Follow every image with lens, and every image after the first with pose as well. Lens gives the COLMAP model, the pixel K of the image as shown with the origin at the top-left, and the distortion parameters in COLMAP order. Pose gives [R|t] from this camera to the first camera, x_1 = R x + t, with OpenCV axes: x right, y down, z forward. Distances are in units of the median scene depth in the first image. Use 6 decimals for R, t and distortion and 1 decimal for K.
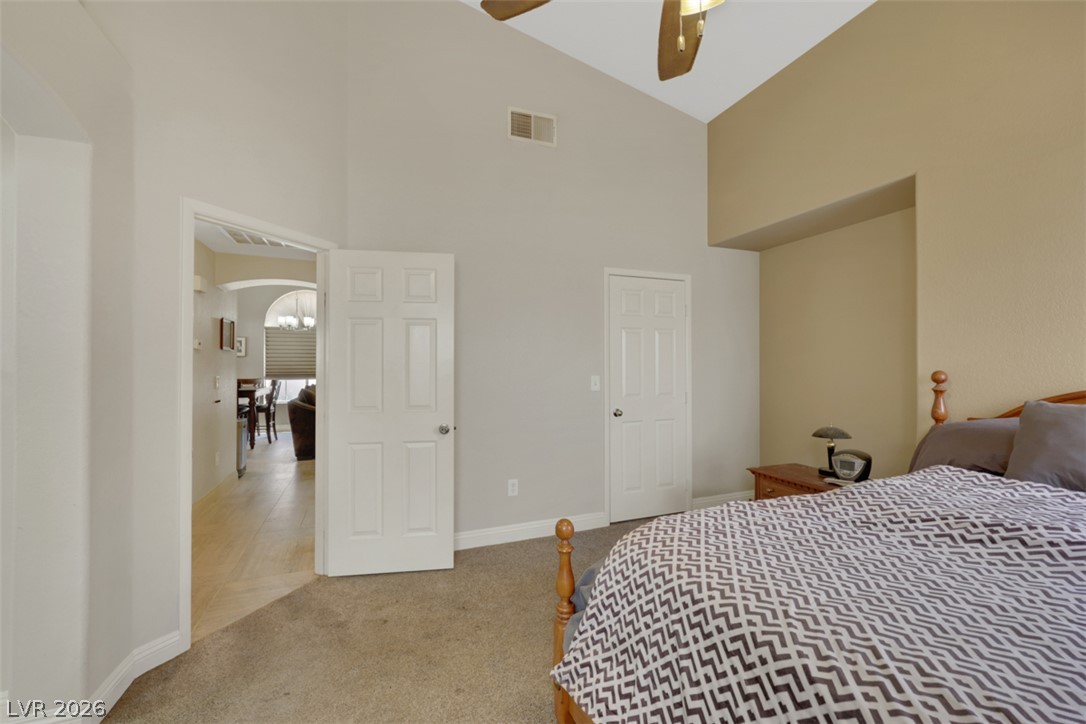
lens RADIAL K [[449.3, 0, 527.0], [0, 449.3, 364.0], [0, 0, 1]] dist [-0.000789, 0.000258]
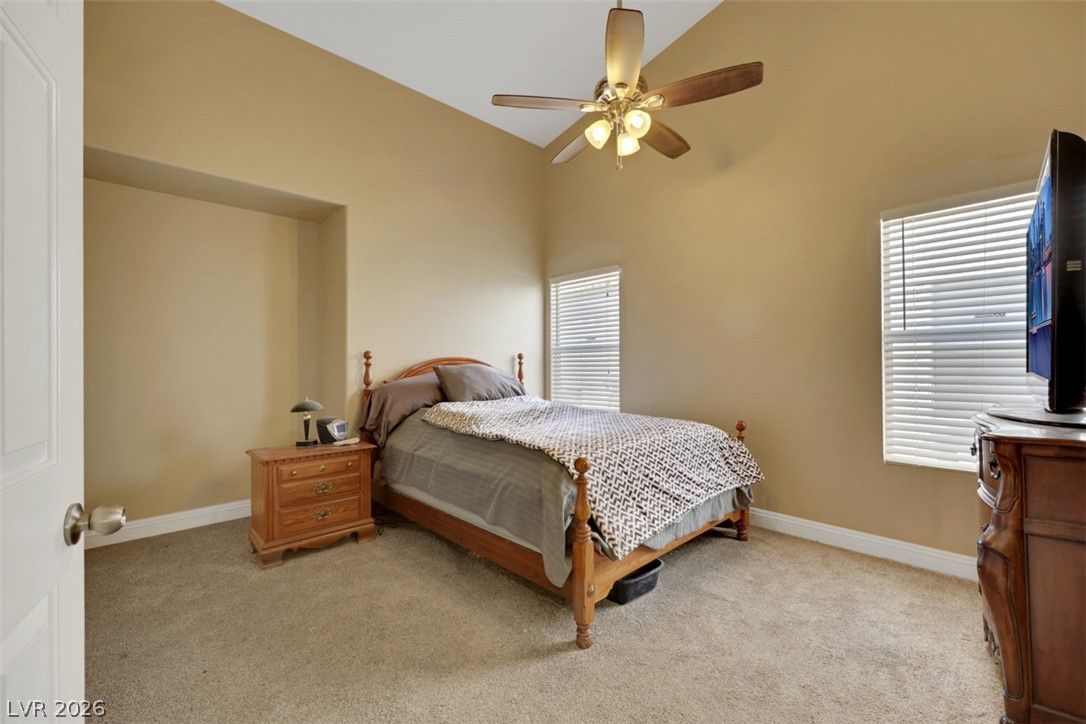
lens RADIAL K [[449.3, 0, 558.7], [0, 449.3, 361.6], [0, 0, 1]] dist [-0.000789, 0.000258]
pose [[-0.415969, 0.009076, 0.909333, -0.564517], [0.008949, 0.999943, -0.005886, 0.055483], [-0.909335, 0.005690, -0.416026, 0.886401]]
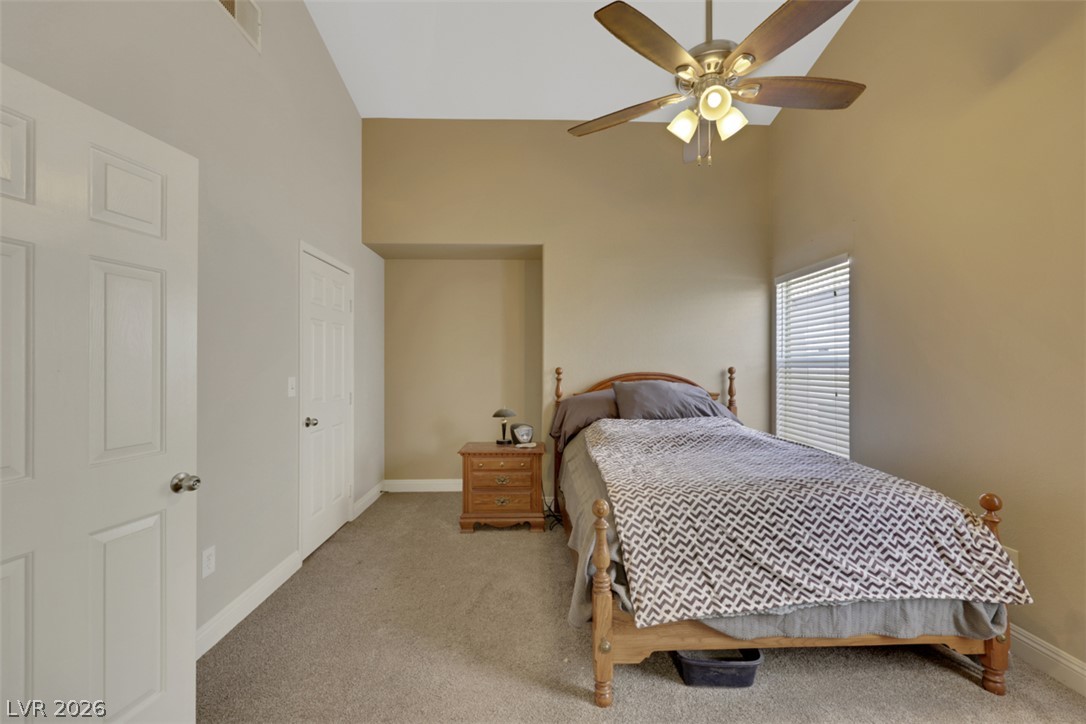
lens RADIAL K [[449.3, 0, 549.1], [0, 449.3, 364.0], [0, 0, 1]] dist [-0.000789, 0.000258]
pose [[0.303083, 0.002381, 0.952961, -0.583987], [0.000216, 0.999997, -0.002567, 0.006428], [-0.952964, 0.000983, 0.303081, 0.448265]]
